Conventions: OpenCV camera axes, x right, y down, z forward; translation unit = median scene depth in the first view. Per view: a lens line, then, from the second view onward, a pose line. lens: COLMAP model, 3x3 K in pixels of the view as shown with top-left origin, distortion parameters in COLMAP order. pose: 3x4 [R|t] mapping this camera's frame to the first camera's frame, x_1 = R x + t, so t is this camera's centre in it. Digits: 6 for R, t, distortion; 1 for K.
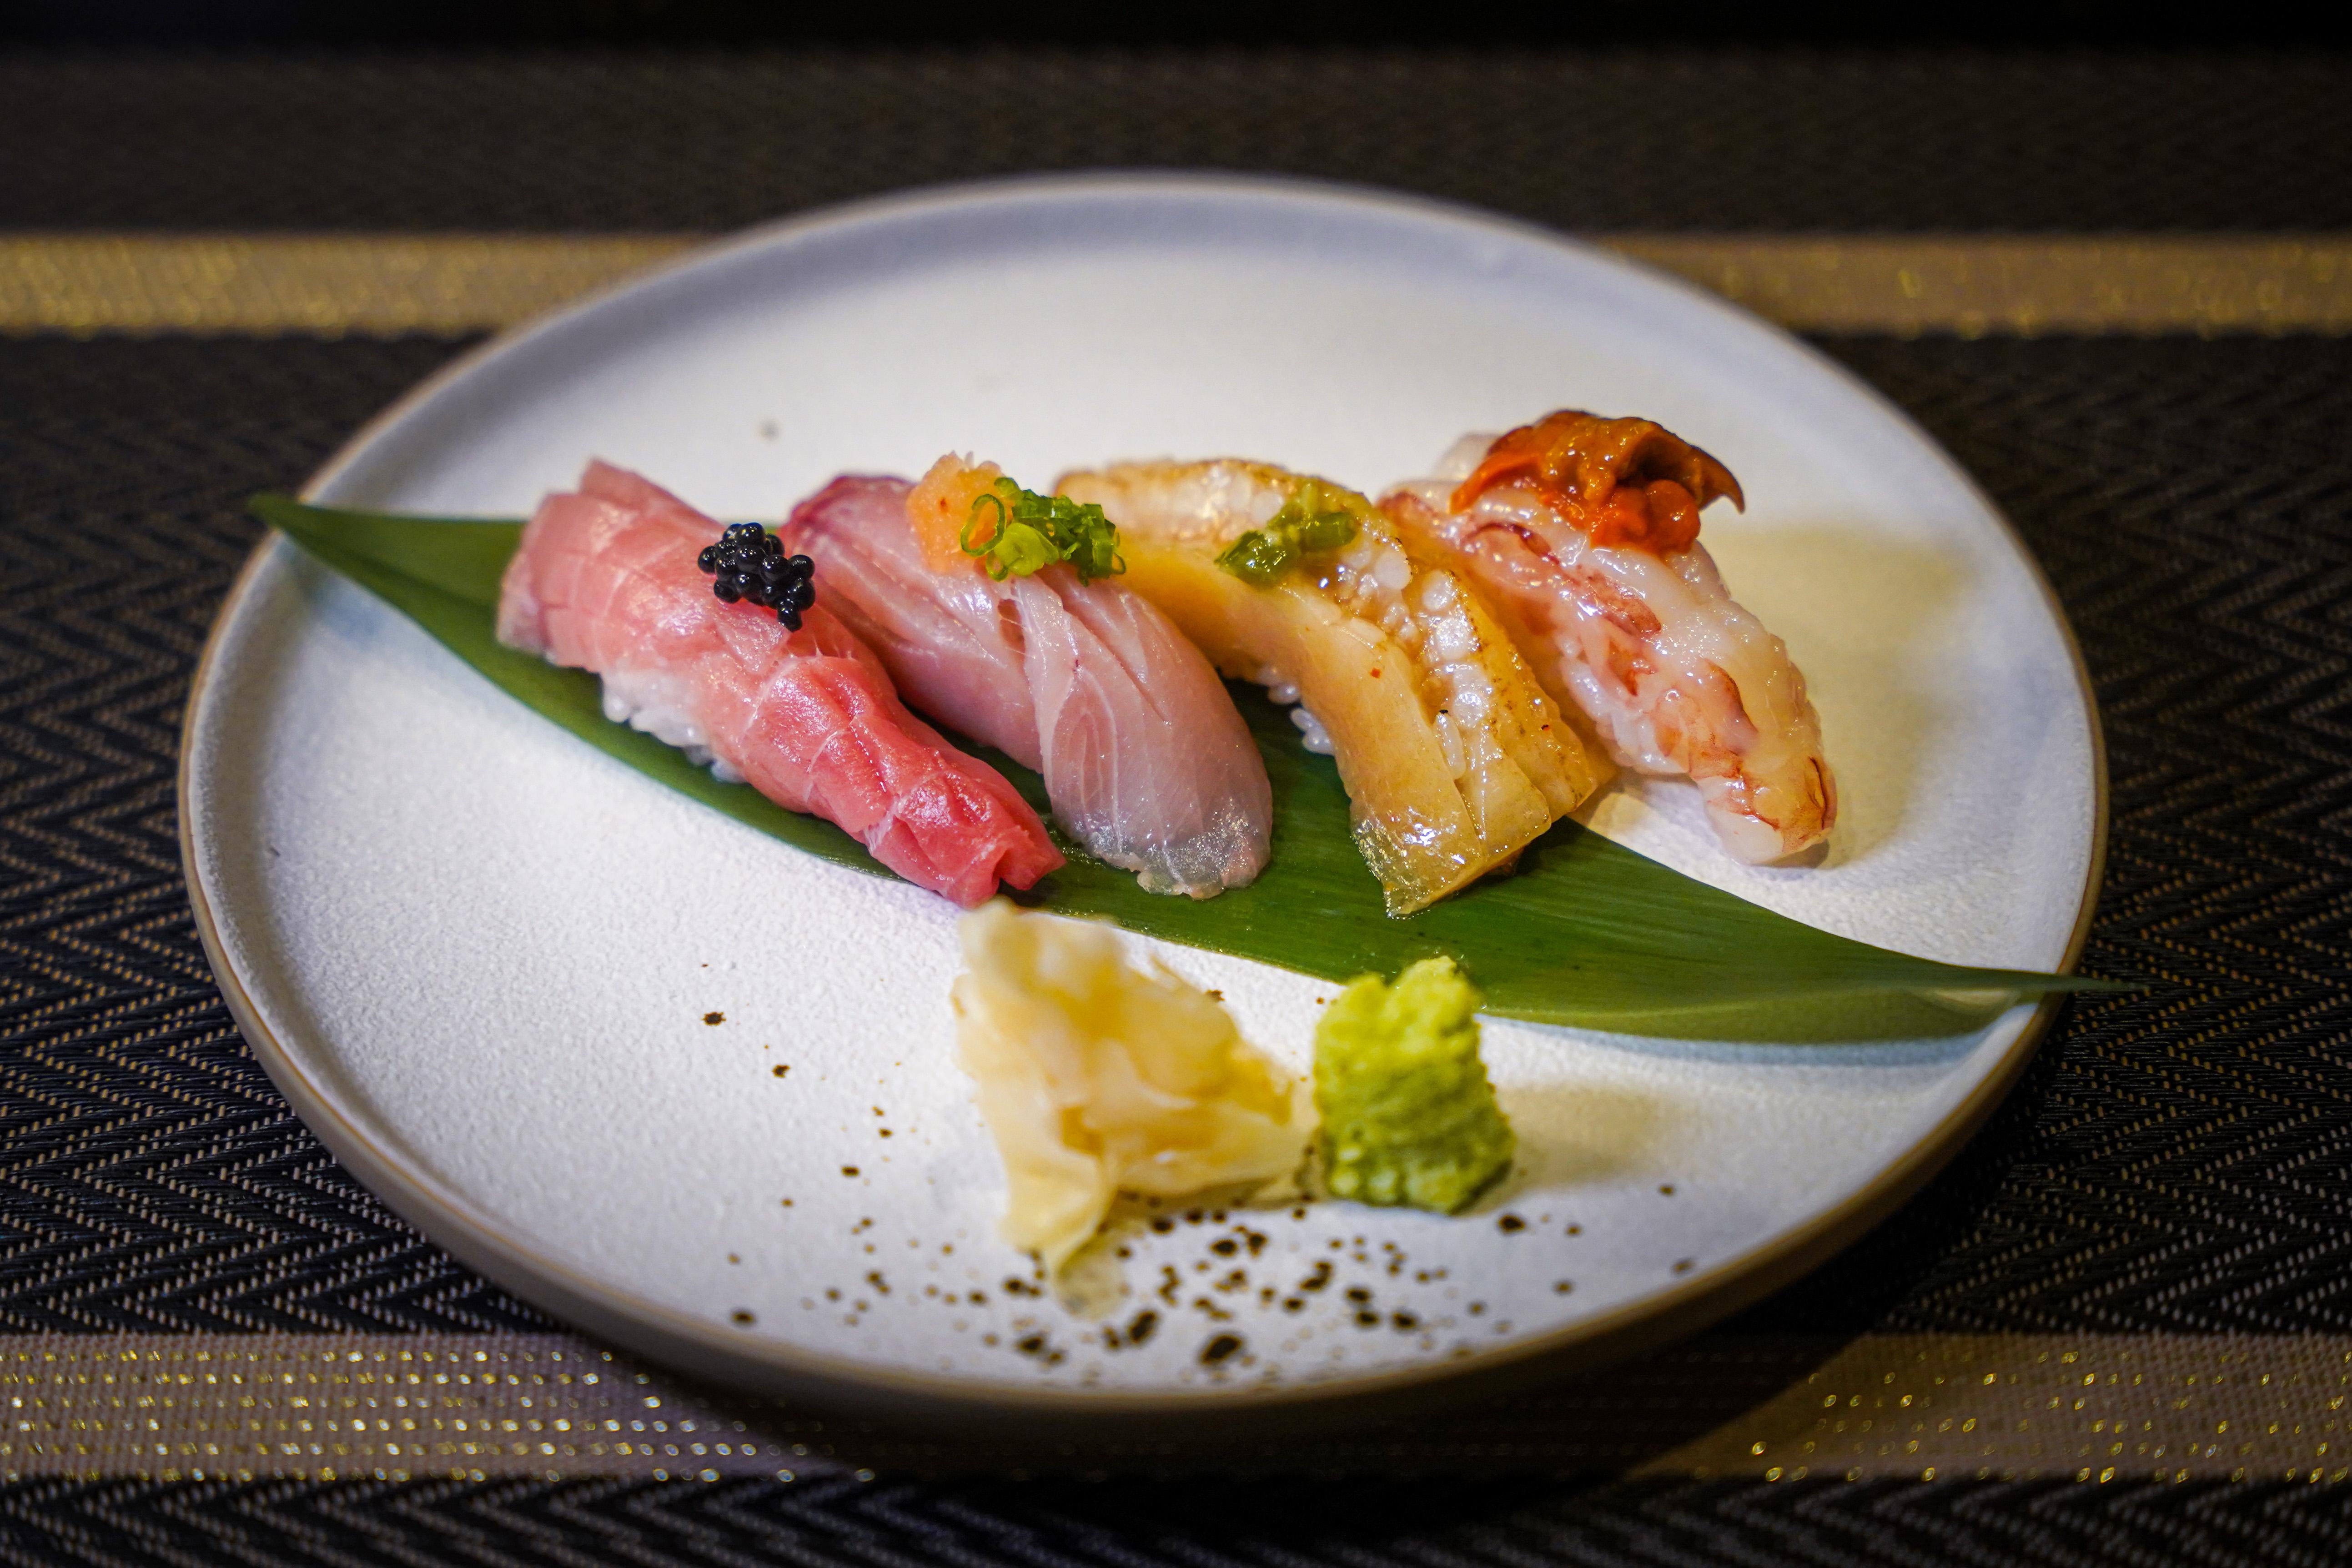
lens RADIAL K [[3967.6, 0, 1176.0], [0, 3967.6, 784.0], [0, 0, 1]] dist [-0.000449, 0.117346]
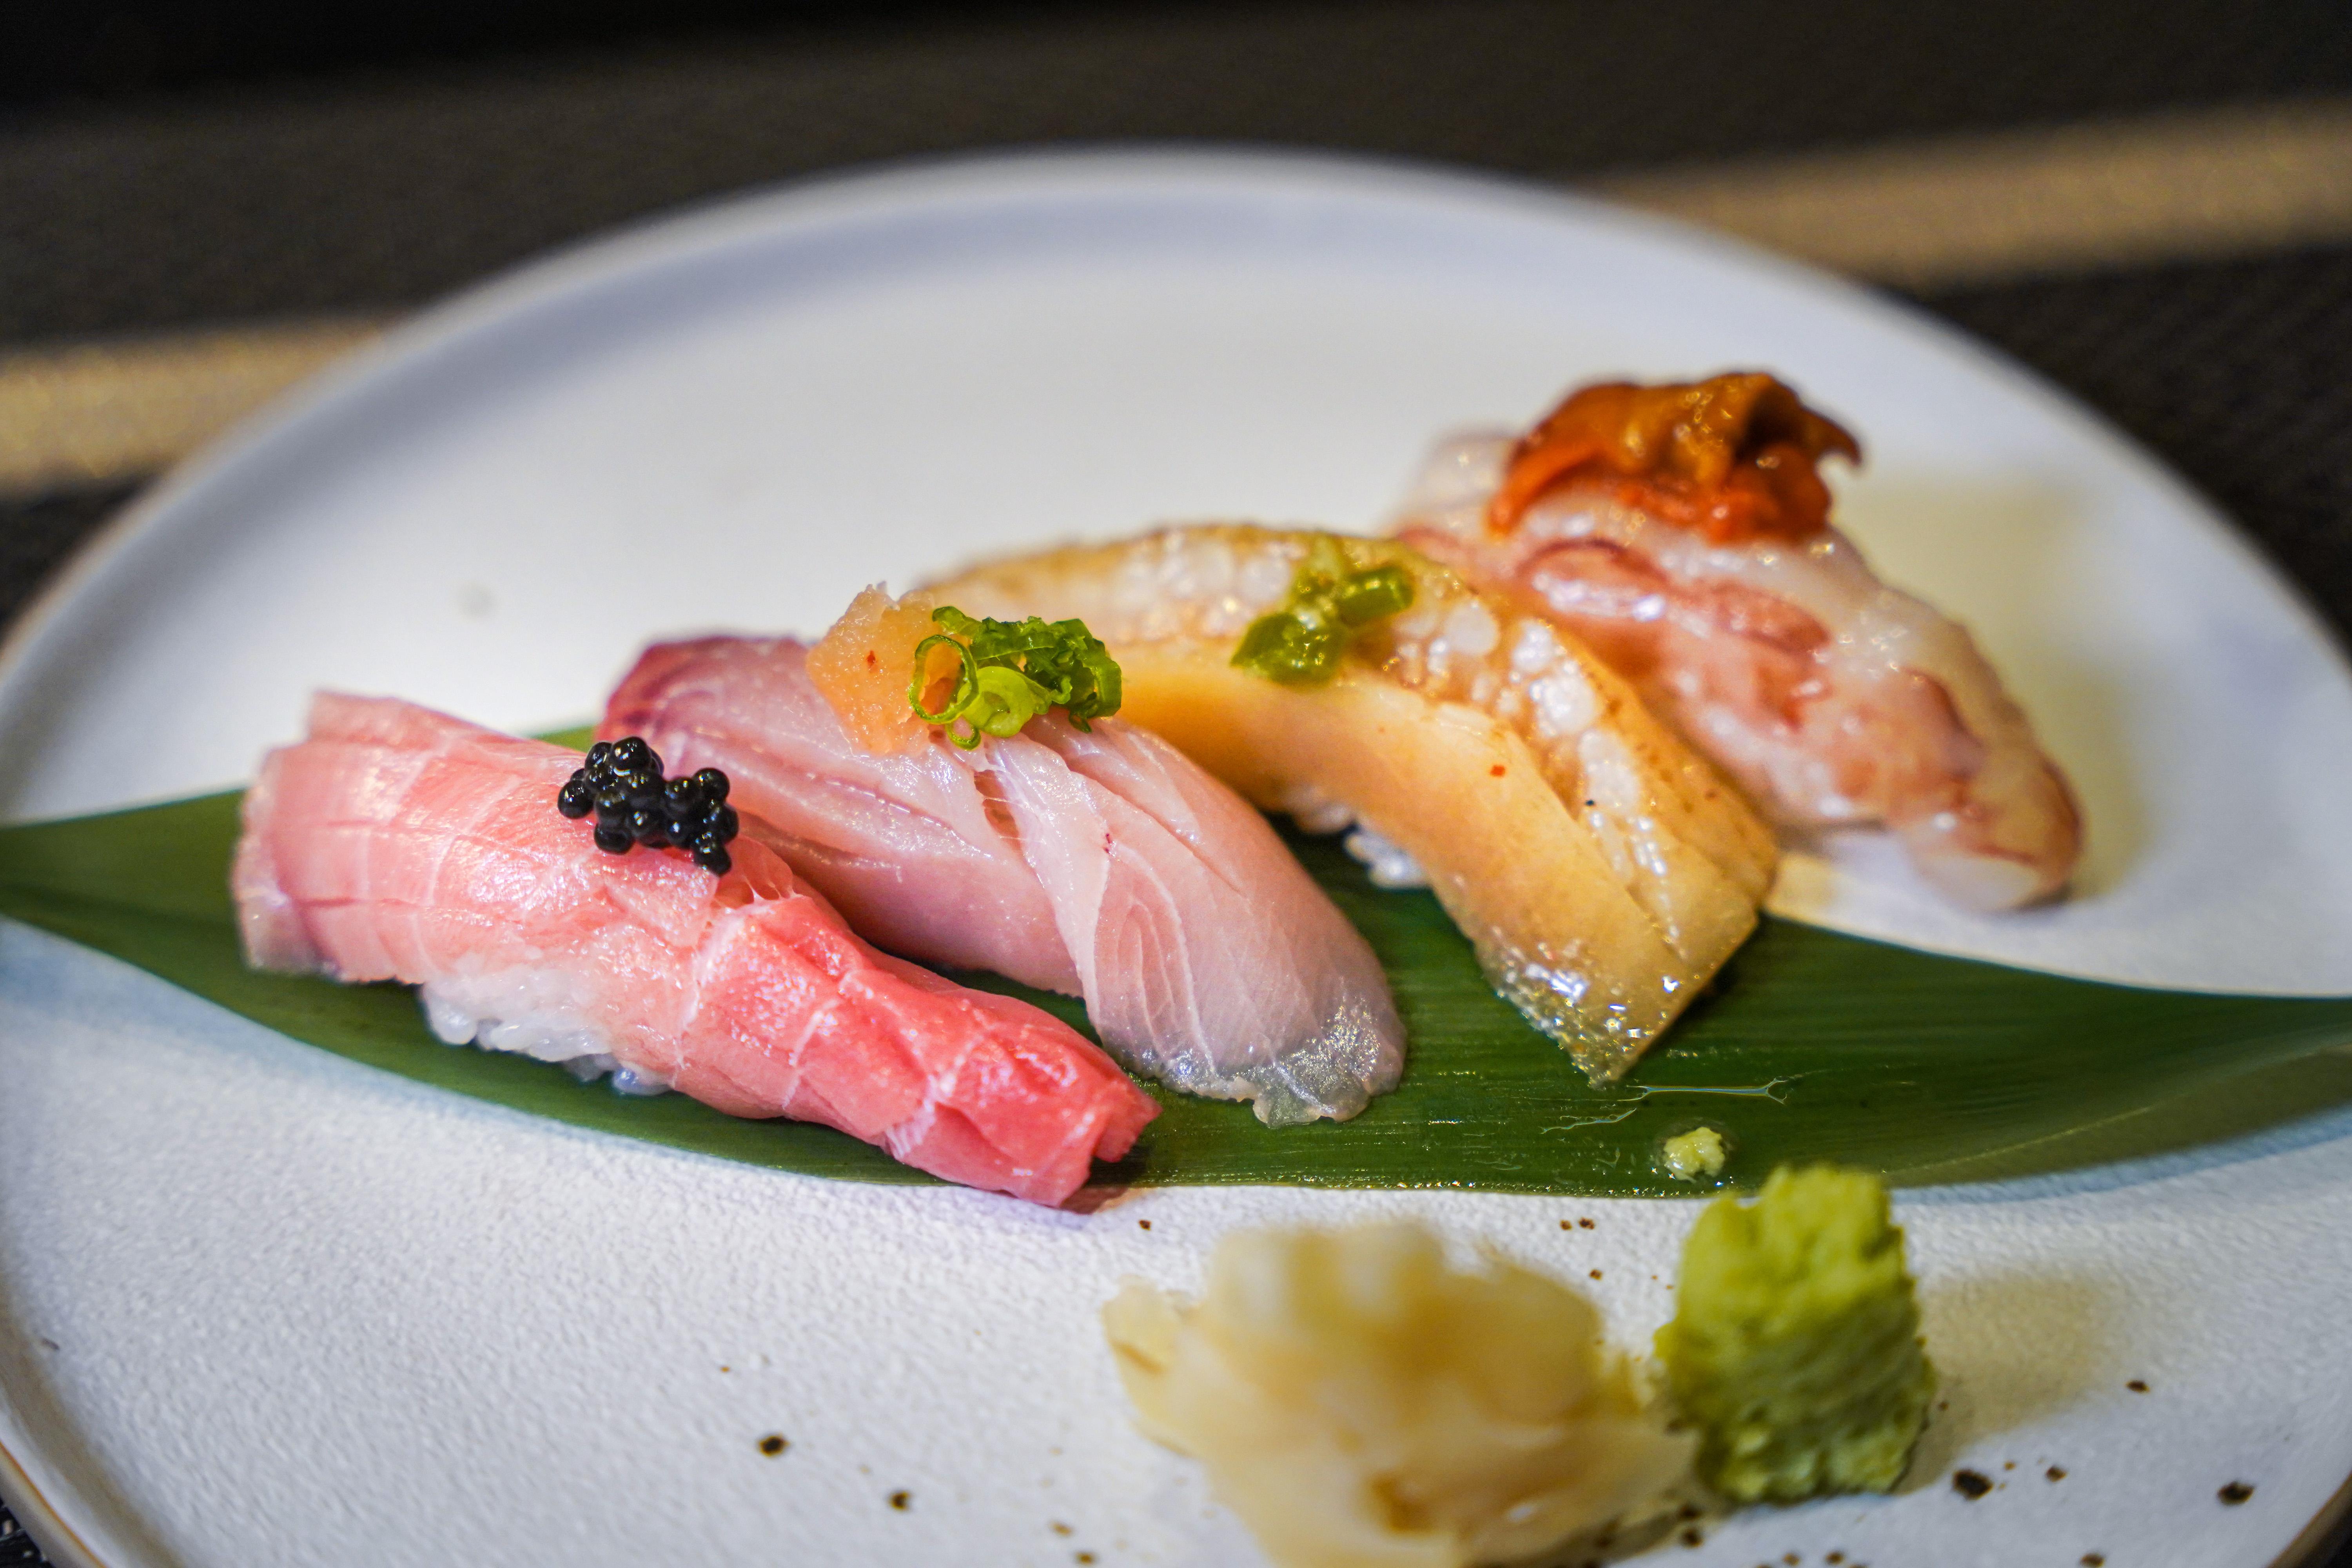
lens RADIAL K [[3967.6, 0, 1176.0], [0, 3967.6, 784.0], [0, 0, 1]] dist [-0.000449, 0.117346]
pose [[0.959013, -0.200081, 0.200652, -0.156341], [0.199963, 0.979577, 0.021071, -0.052782], [-0.200770, 0.019915, 0.979436, 0.280122]]
